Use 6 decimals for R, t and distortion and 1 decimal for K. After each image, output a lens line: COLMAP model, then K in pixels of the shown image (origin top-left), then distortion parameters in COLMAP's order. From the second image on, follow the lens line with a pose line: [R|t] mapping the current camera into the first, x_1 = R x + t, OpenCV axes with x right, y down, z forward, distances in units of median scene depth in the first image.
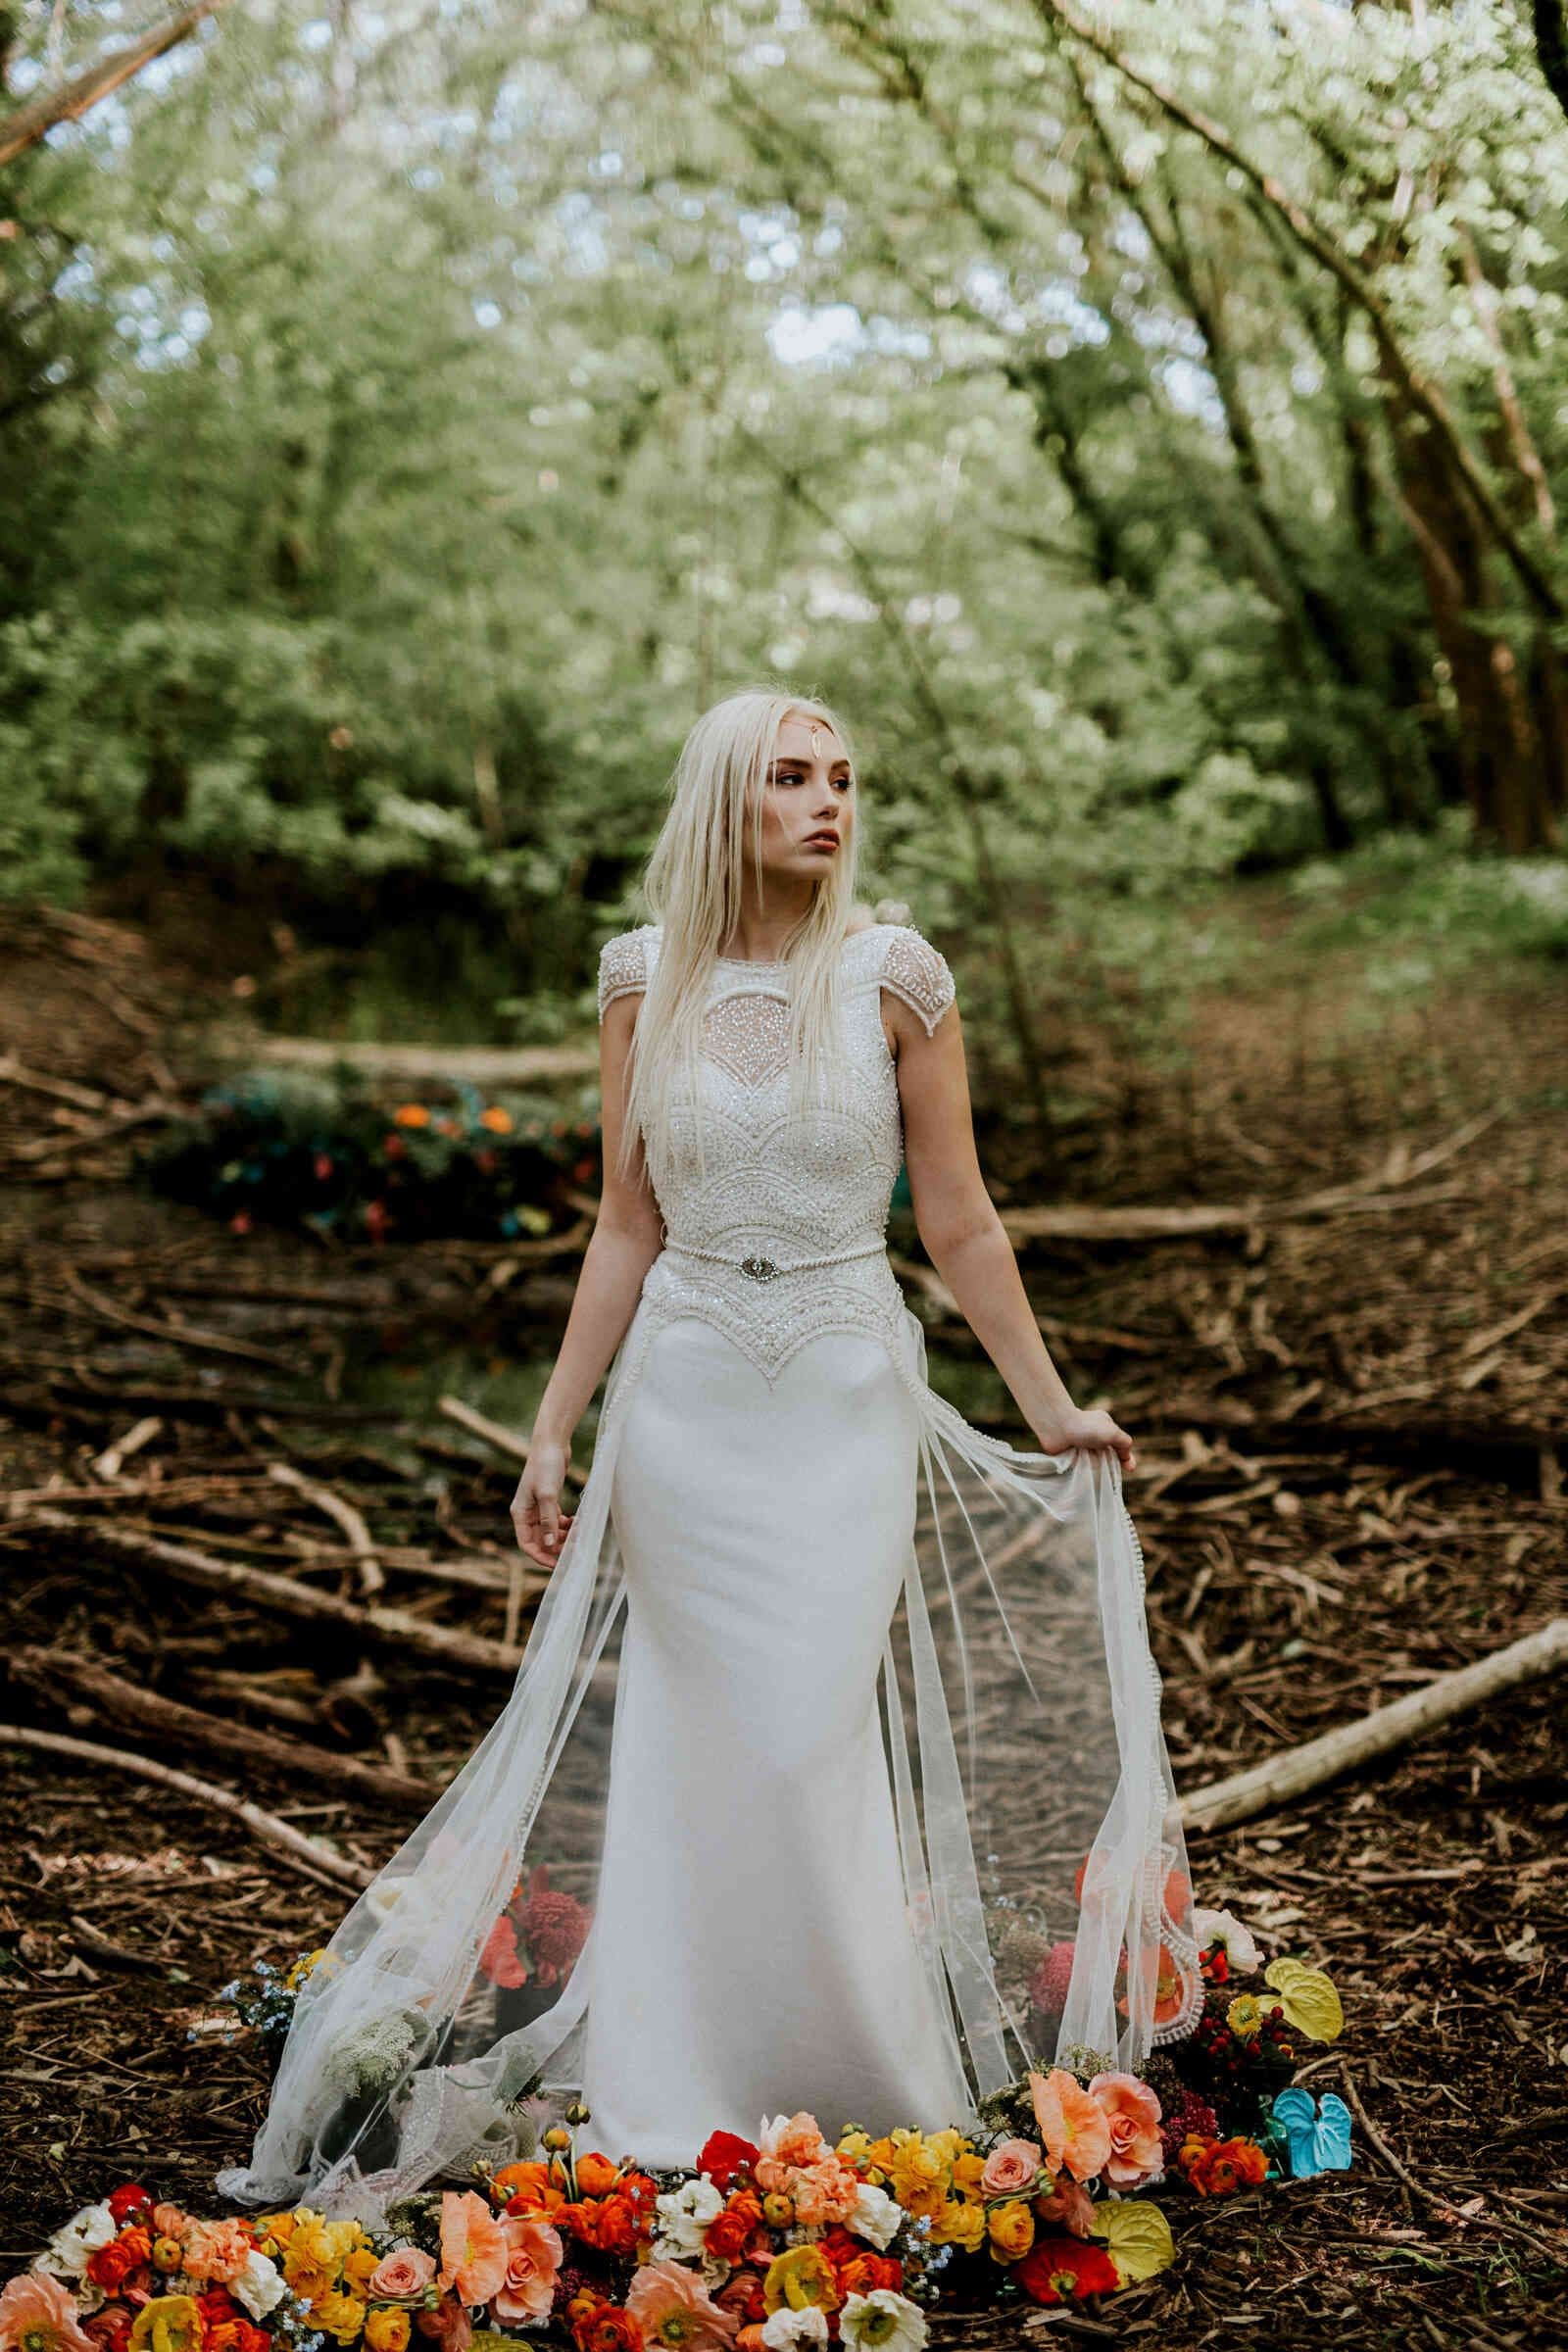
lens RADIAL K [[3130.2, 0, 792.3], [0, 3130.2, 1153.1], [0, 0, 1]] dist [-0.008201, 0.087919]
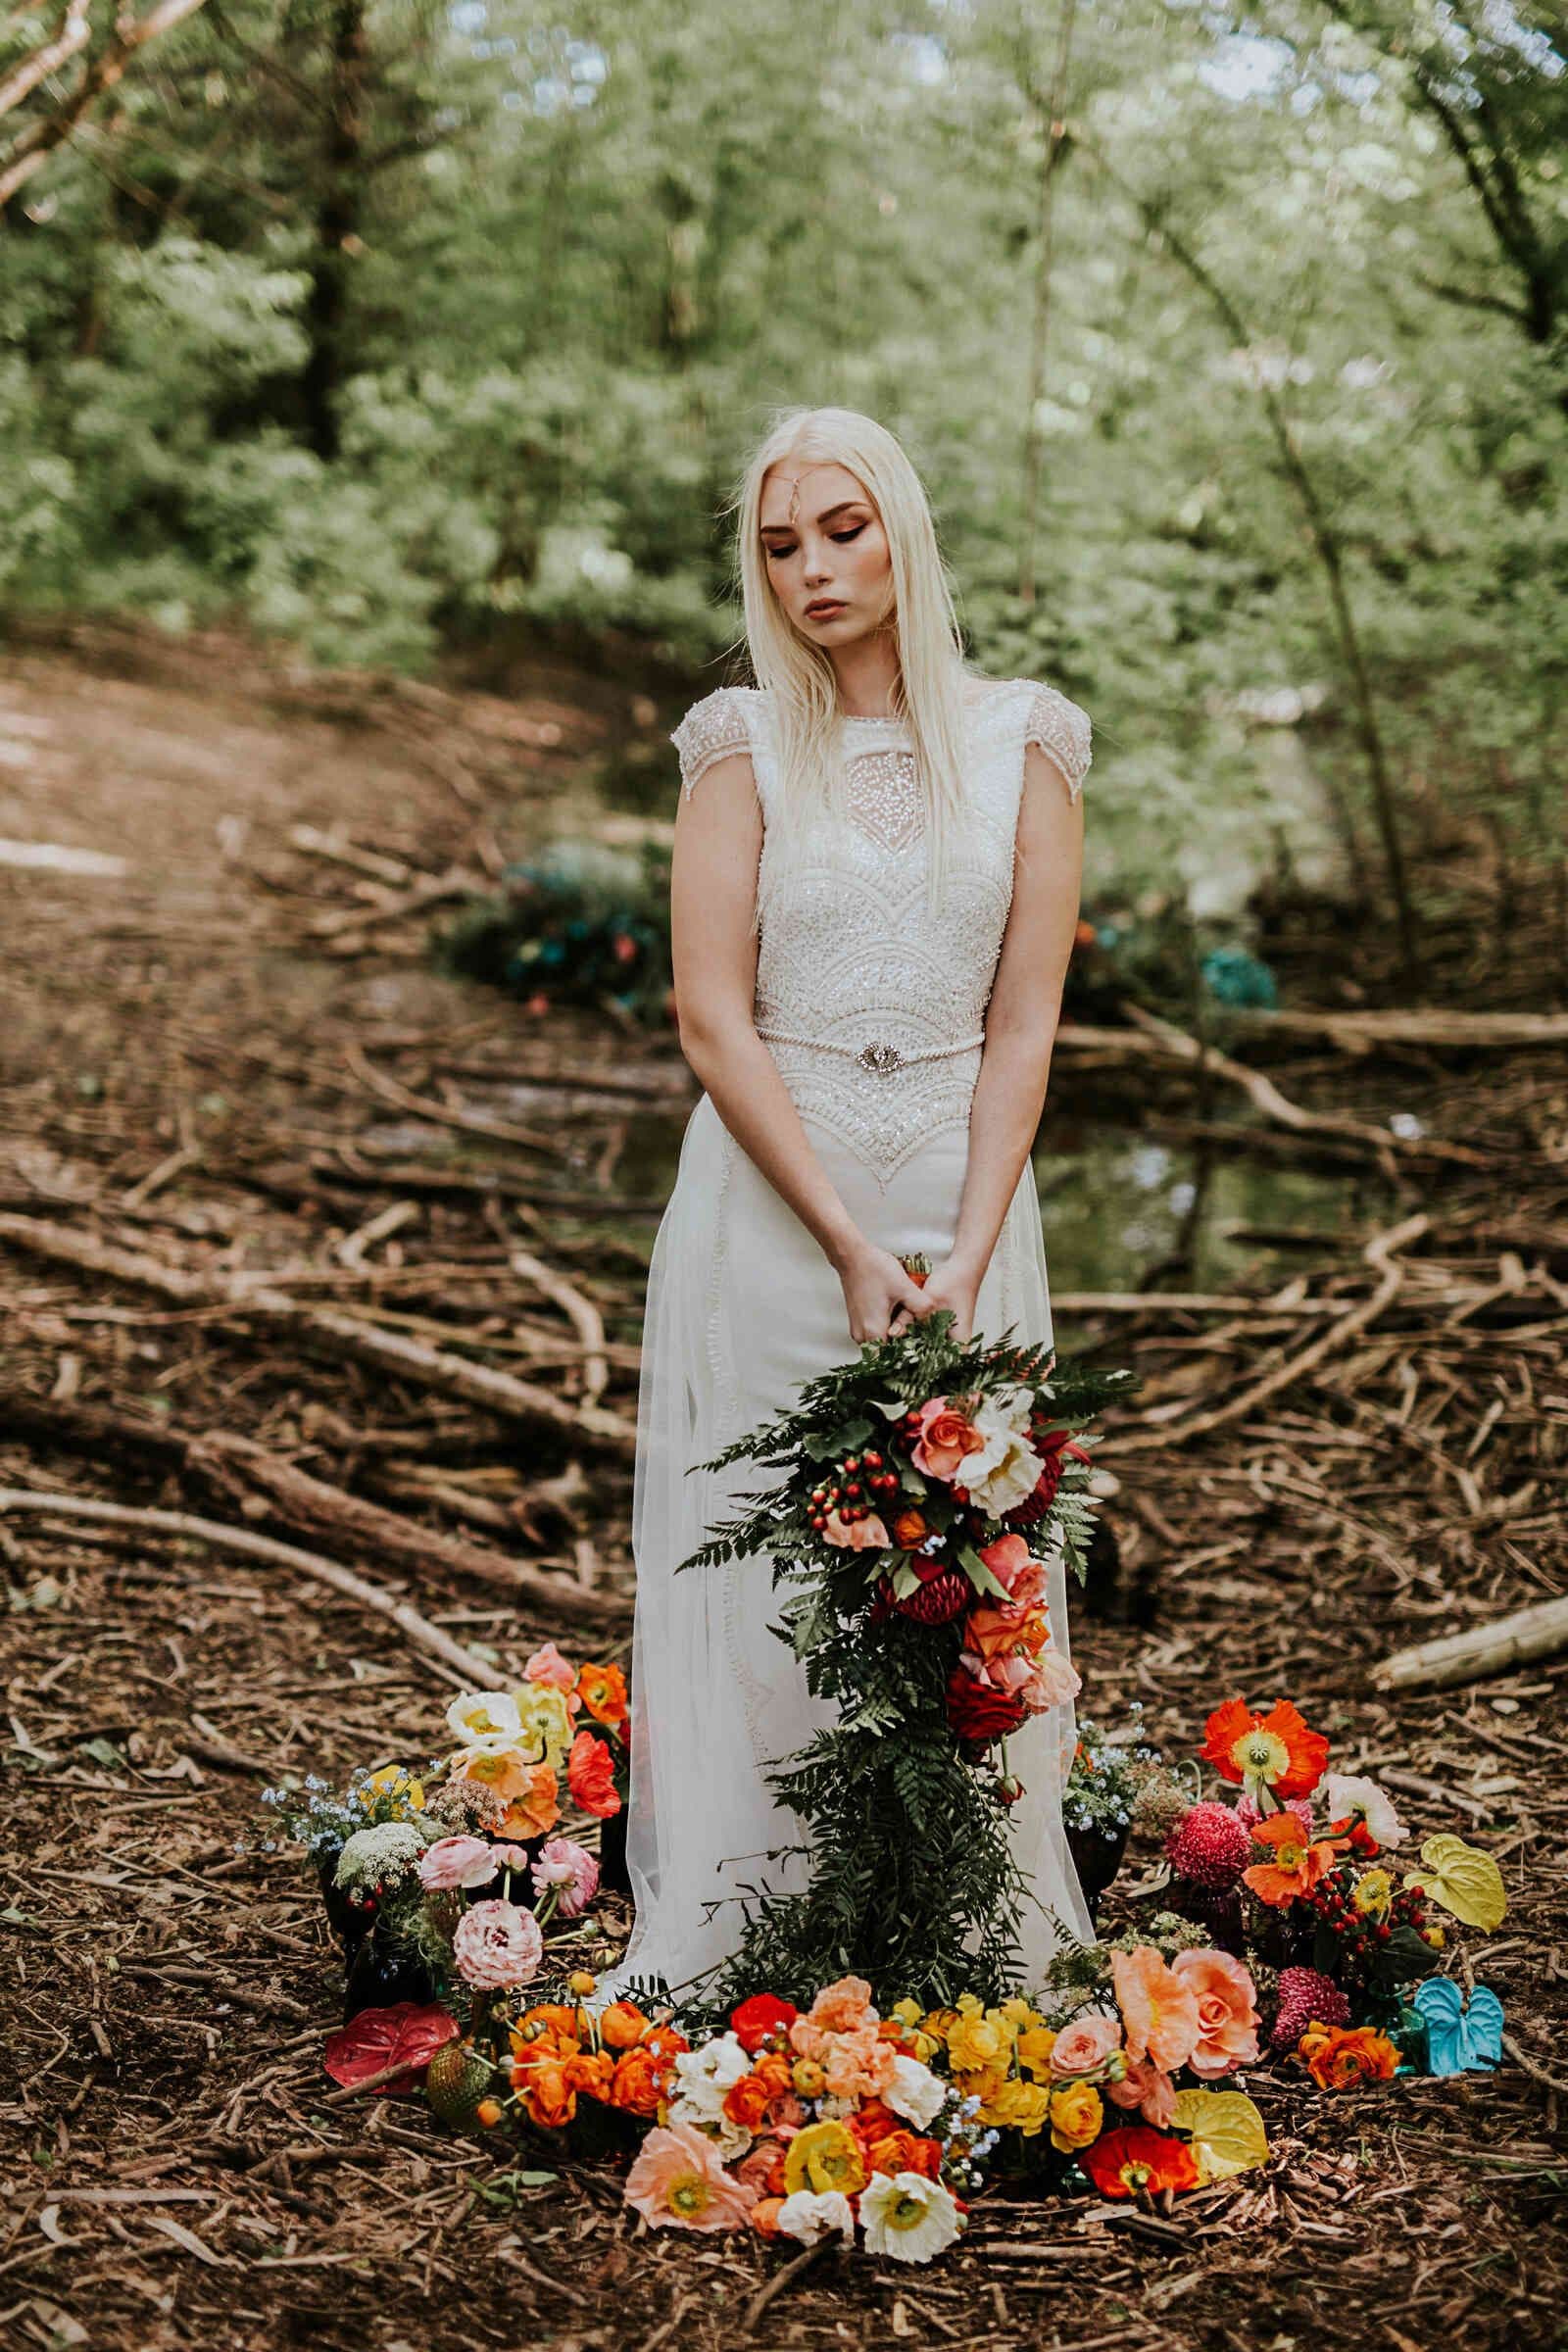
lens RADIAL K [[3259.1, 0, 784.0], [0, 3259.1, 1176.0], [0, 0, 1]] dist [-0.015815, 0.116661]
pose [[0.991501, 0.031411, -0.126253, 0.056404], [-0.022577, 0.997235, 0.070803, 0.005242], [0.128128, -0.067351, 0.989468, 0.045147]]
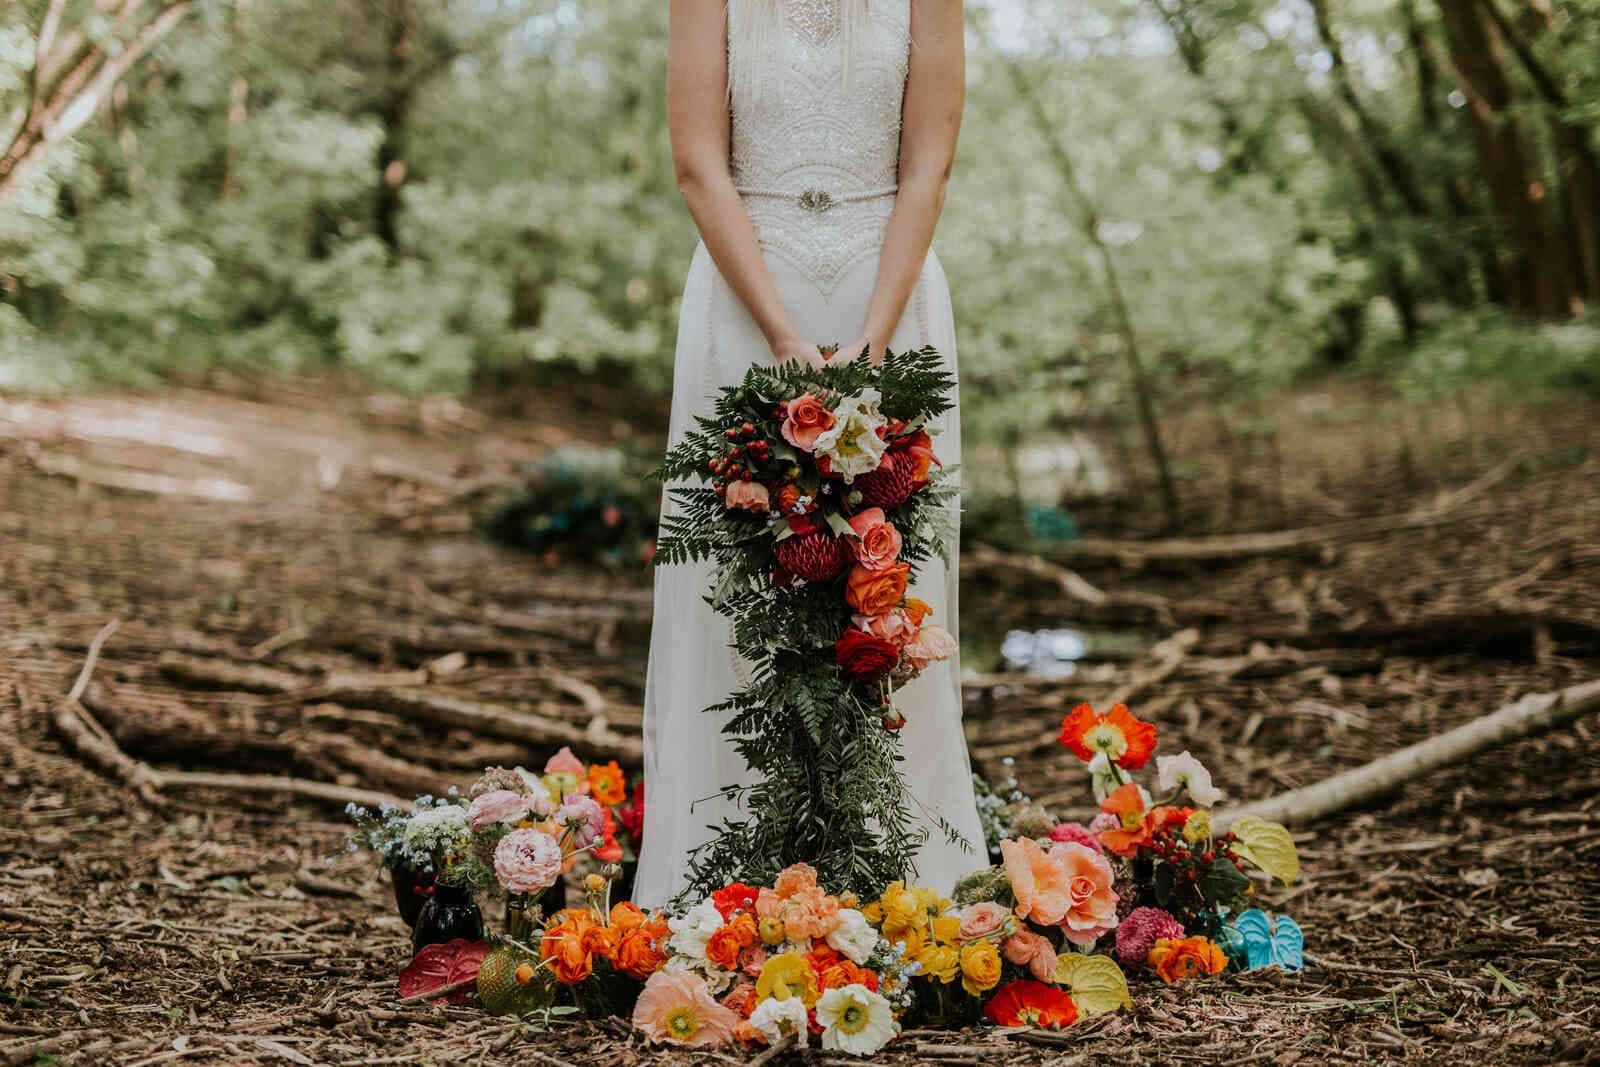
lens RADIAL K [[2299.4, 0, 769.0], [0, 2299.4, 533.3], [0, 0, 1]] dist [0.004865, -0.019499]
pose [[0.993627, -0.026770, -0.109489, 0.052352], [0.021840, 0.998703, -0.045982, 0.129156], [0.110578, 0.043298, 0.992924, 0.078668]]
